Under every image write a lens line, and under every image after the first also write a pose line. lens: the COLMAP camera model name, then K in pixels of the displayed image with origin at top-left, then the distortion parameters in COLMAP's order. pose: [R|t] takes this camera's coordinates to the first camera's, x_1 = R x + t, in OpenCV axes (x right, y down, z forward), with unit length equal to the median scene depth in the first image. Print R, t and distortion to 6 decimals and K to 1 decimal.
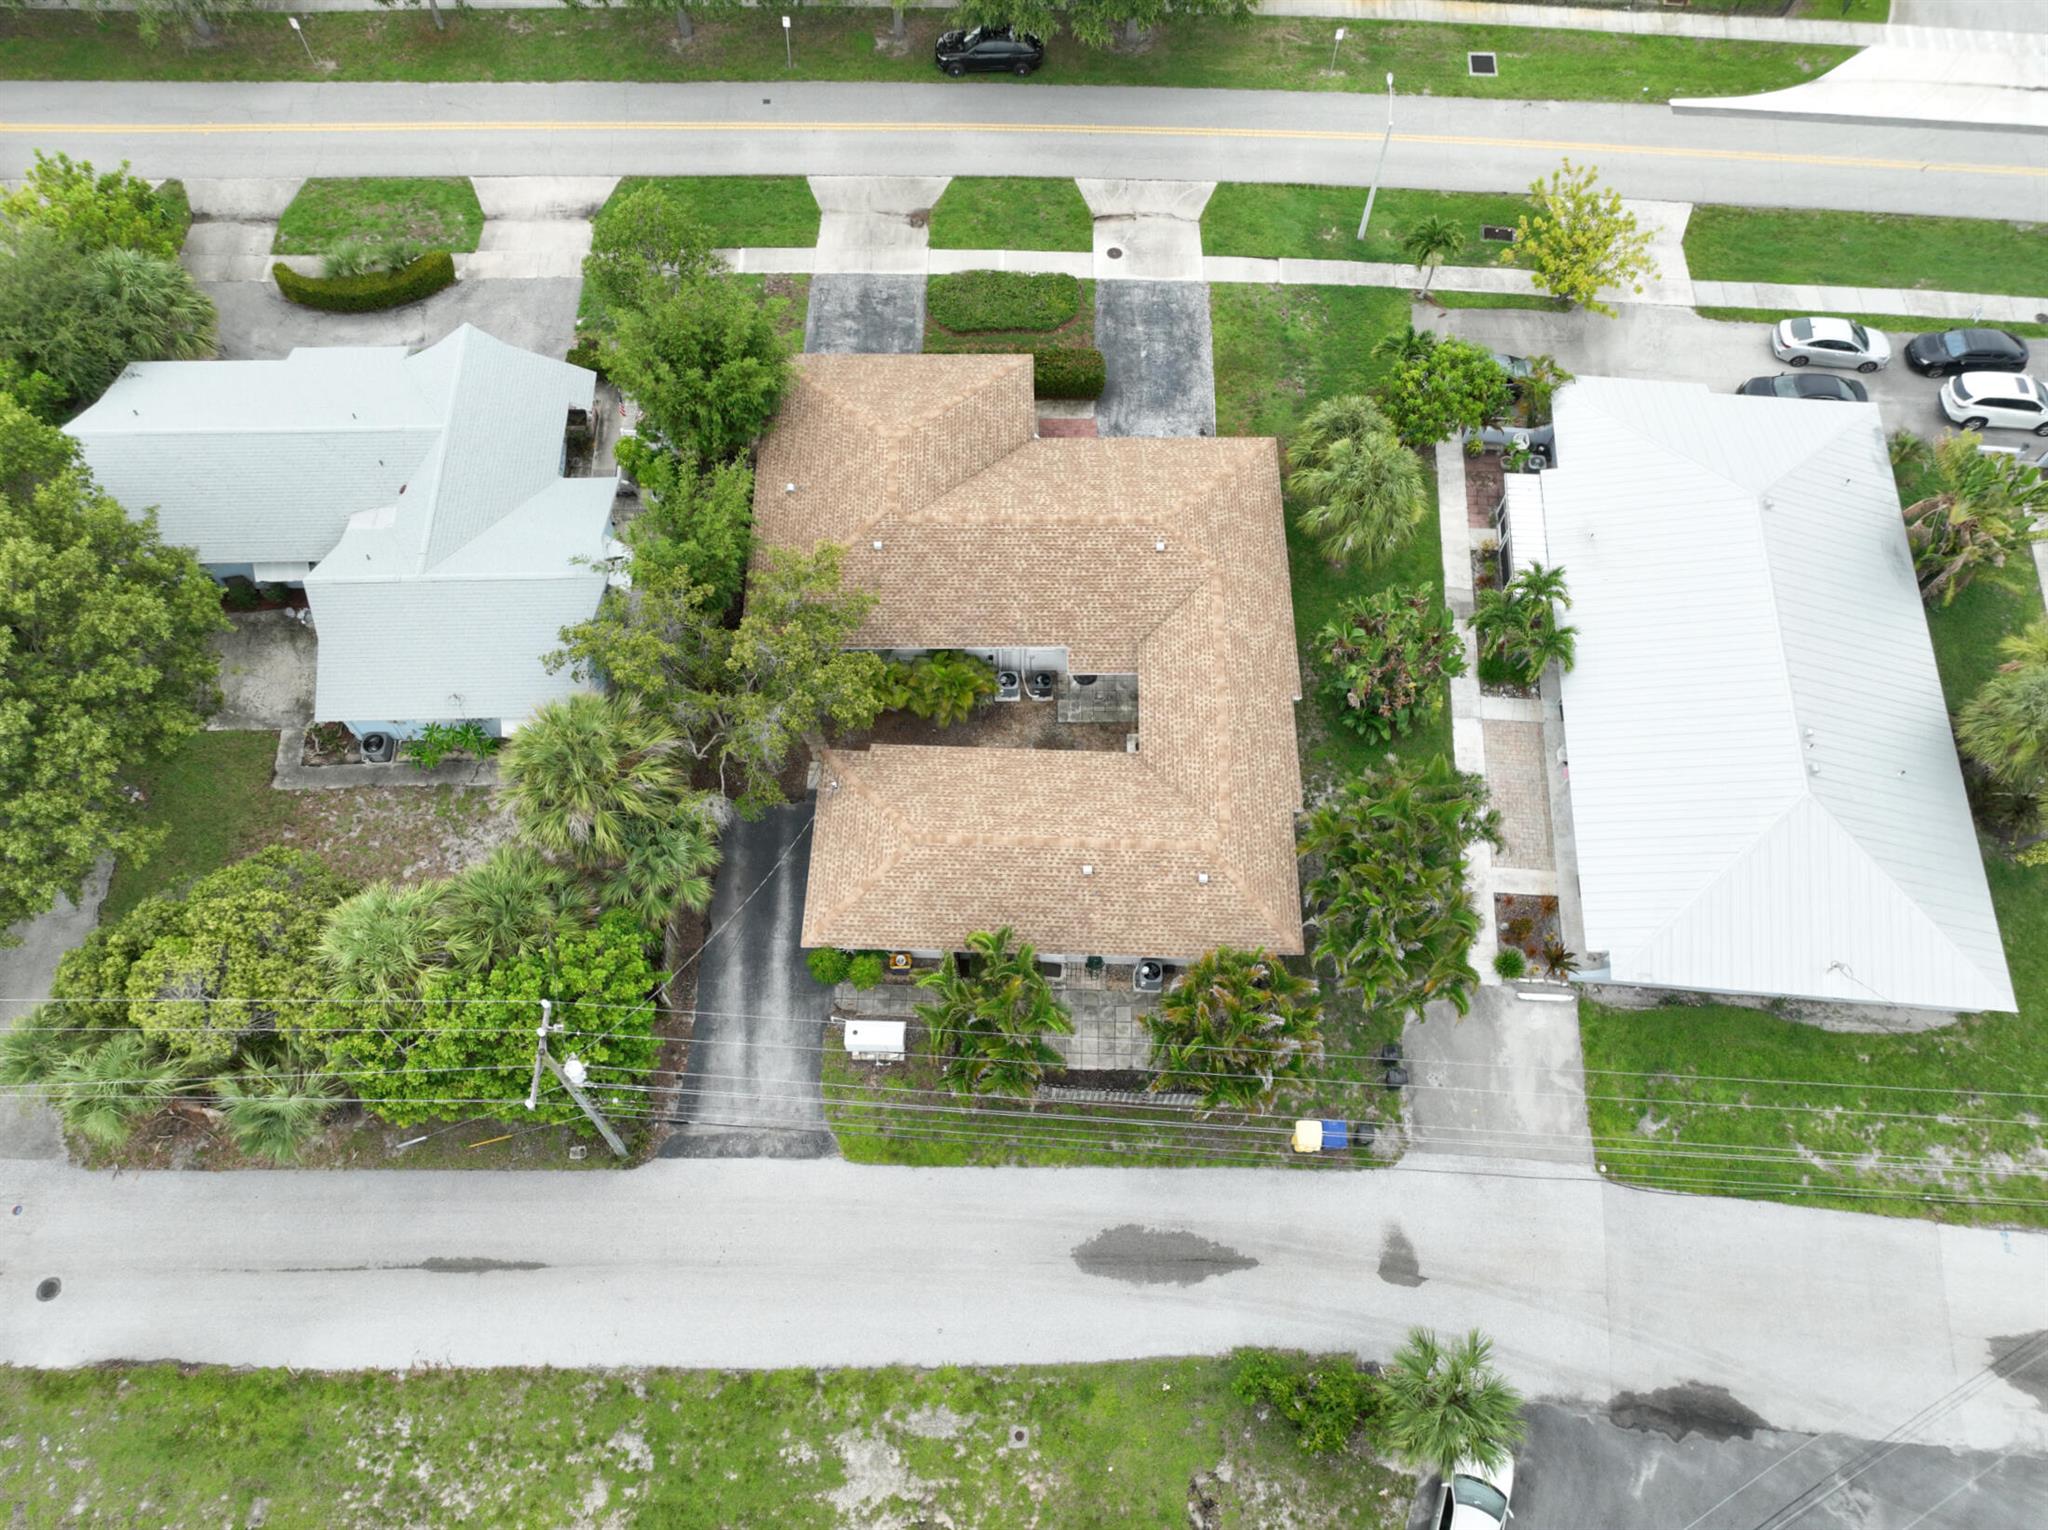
lens RADIAL K [[1472.0, 0, 1024.0], [0, 1472.0, 765.0], [0, 0, 1]] dist [-0.006499, 0.023518]
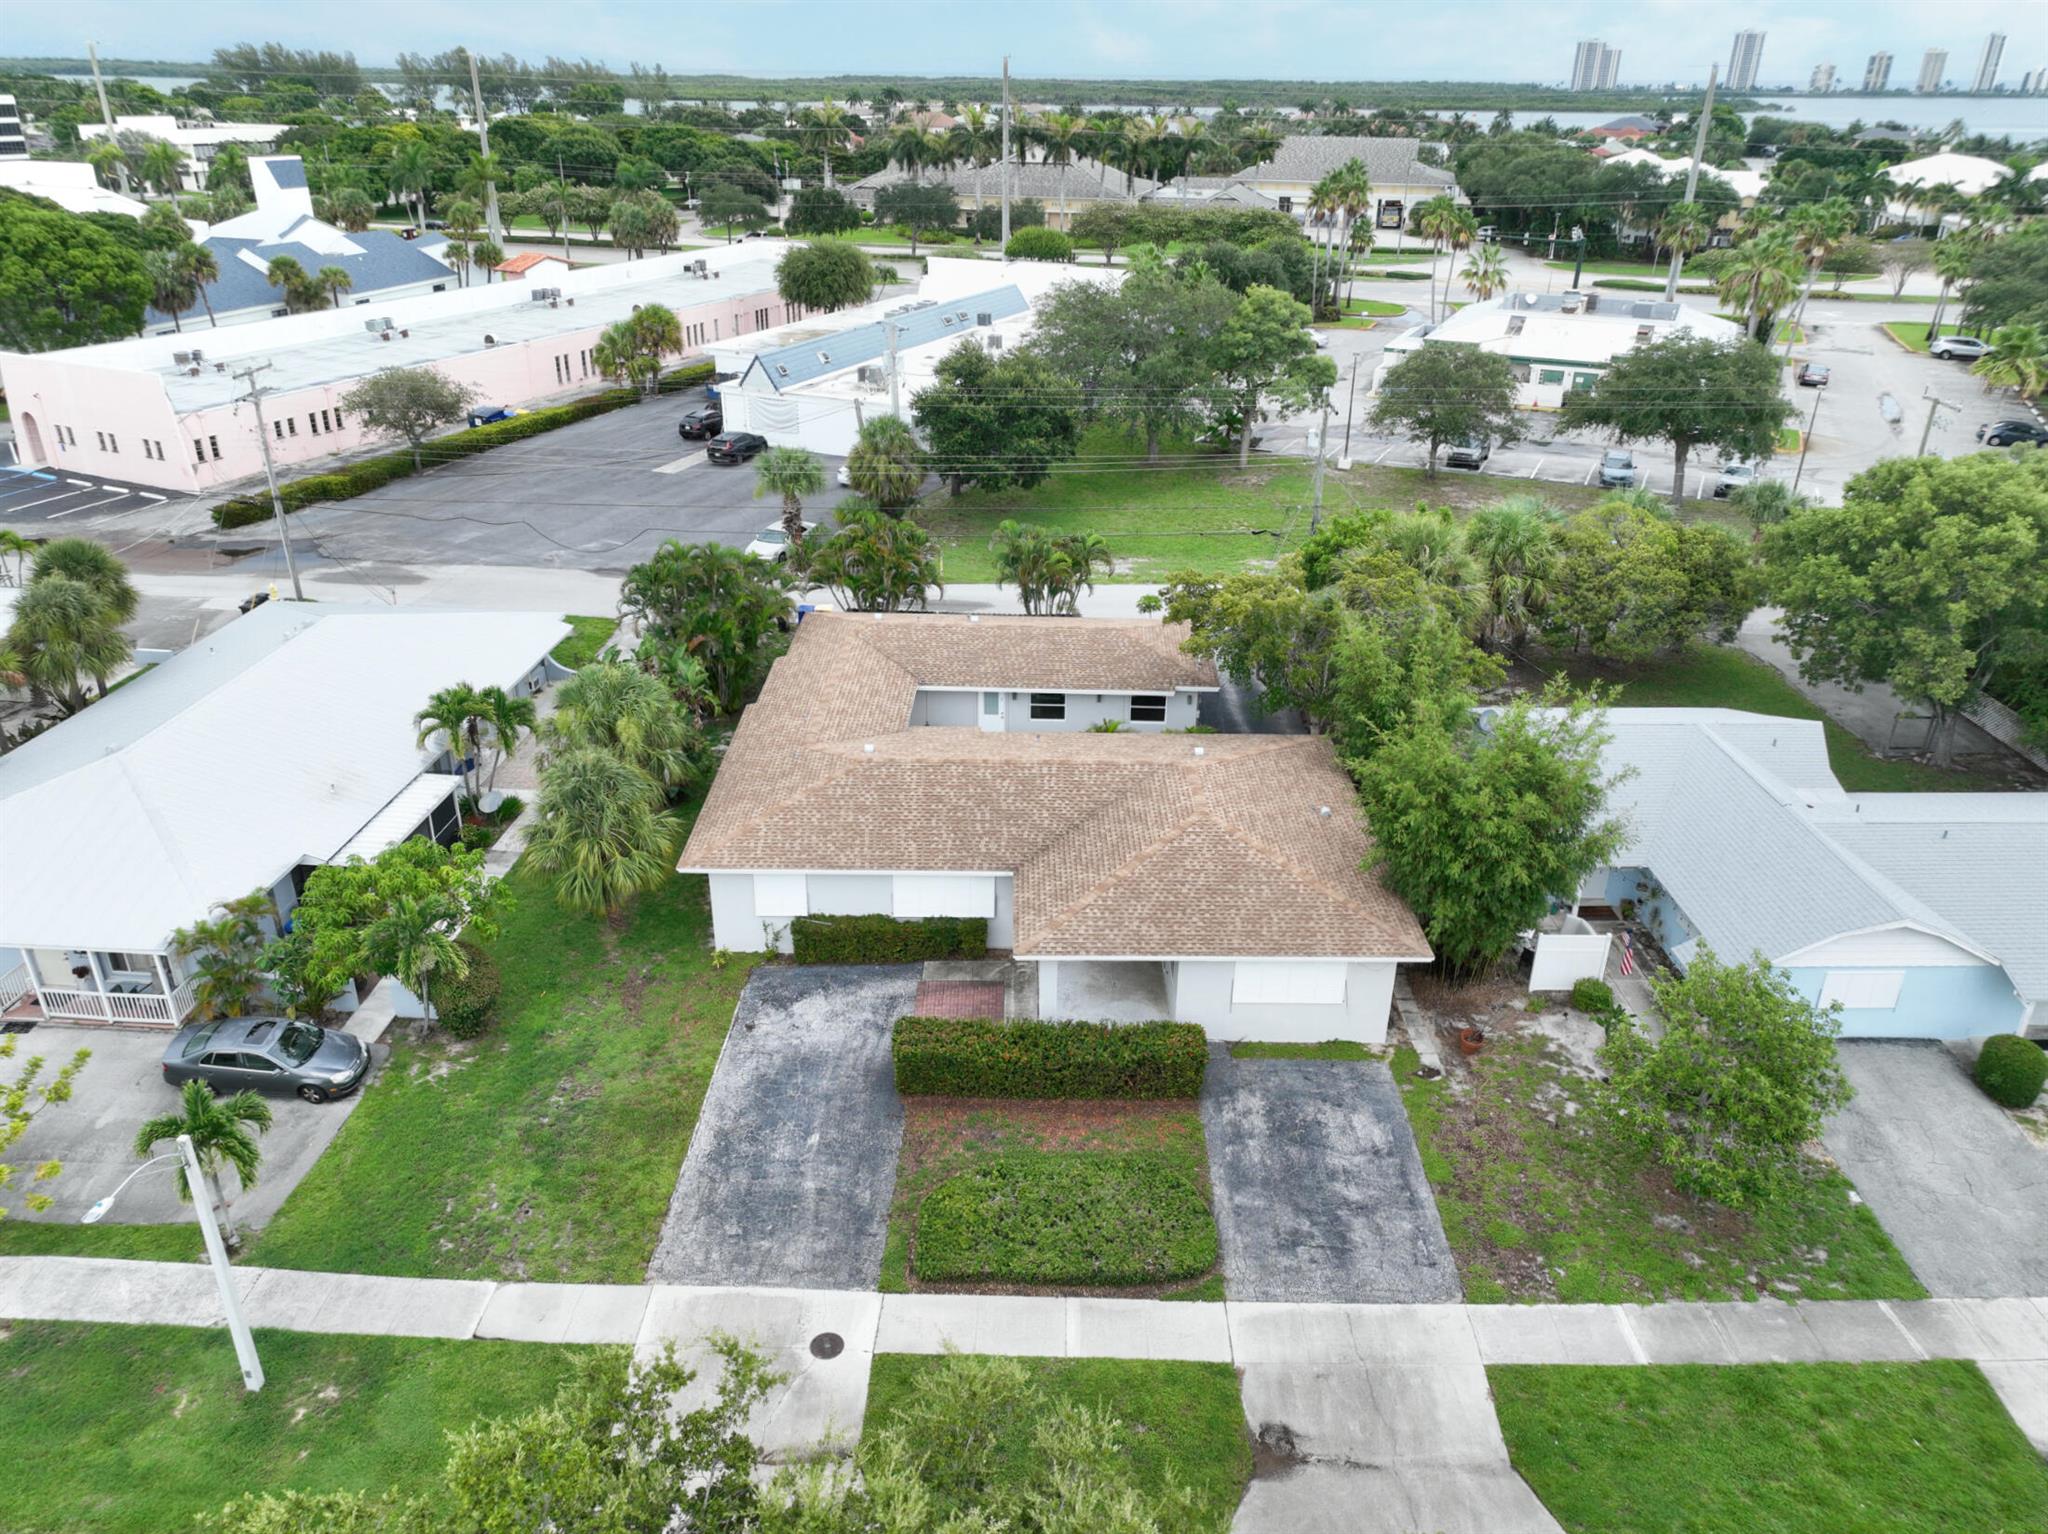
lens RADIAL K [[1454.1, 0, 1024.0], [0, 1454.1, 767.0], [0, 0, 1]] dist [-0.008374, 0.028376]
pose [[-0.999836, -0.017061, -0.006092, 0.008370], [-0.006361, 0.015767, 0.999855, -1.103806], [-0.016963, 0.999730, -0.015873, 1.136580]]
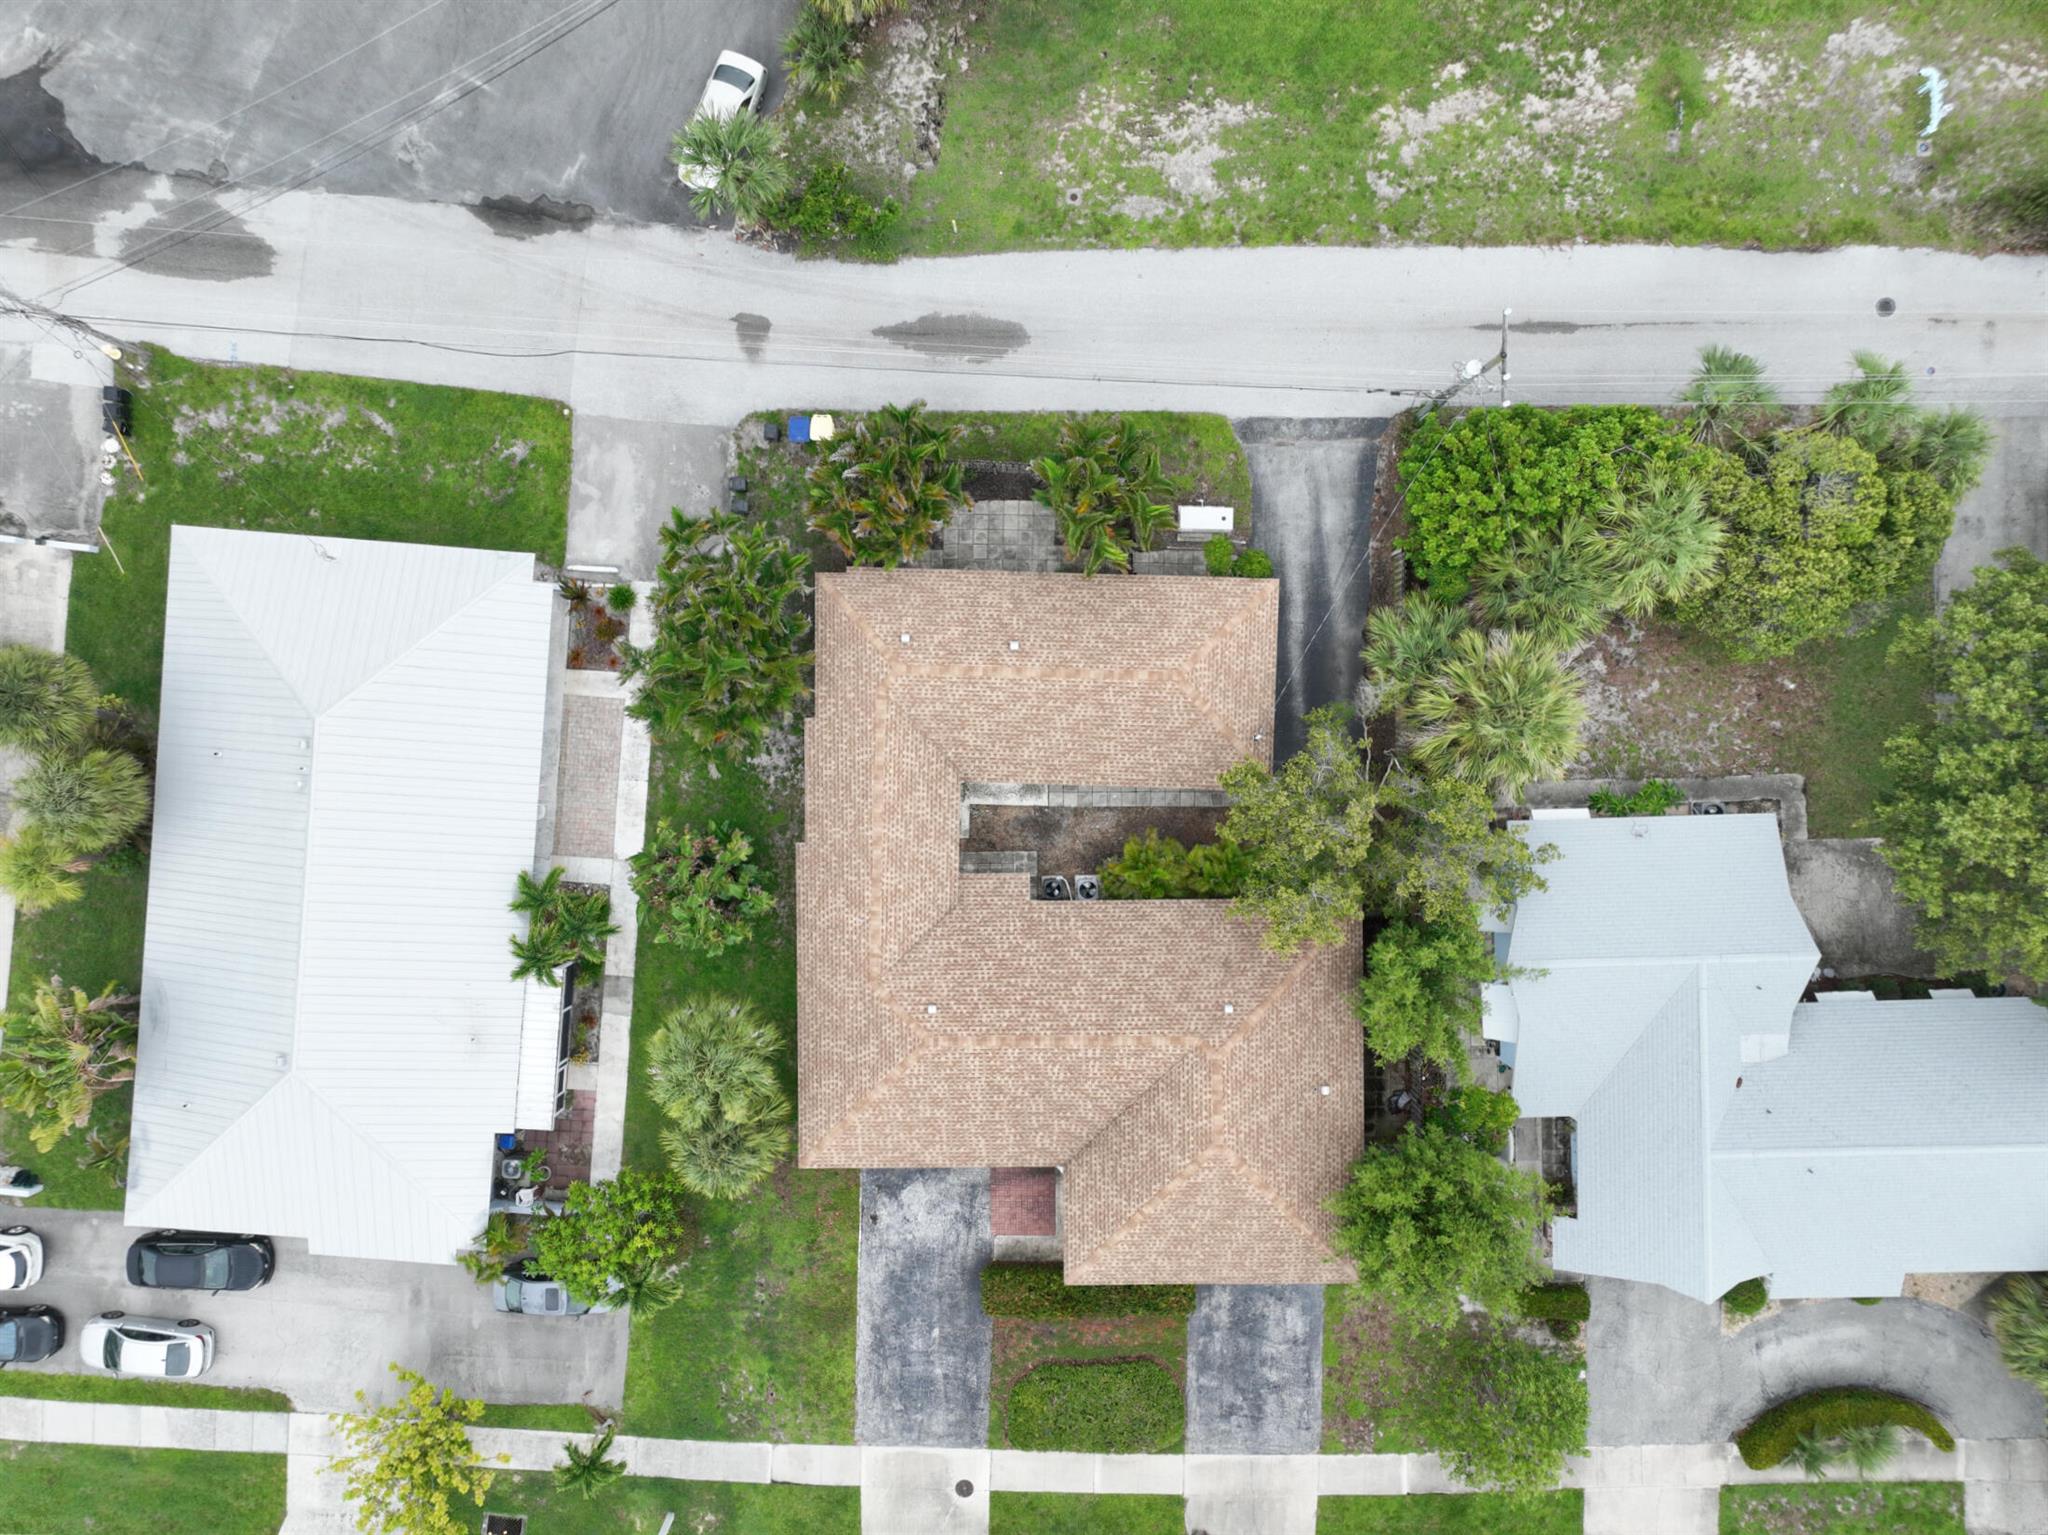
lens RADIAL K [[1454.1, 0, 1024.0], [0, 1454.1, 767.5], [0, 0, 1]] dist [-0.008374, 0.028376]
pose [[-0.999986, 0.002359, -0.004741, 0.041602], [-0.004170, -0.902572, 0.430519, -0.458494], [-0.003263, 0.430533, 0.902569, 0.092842]]
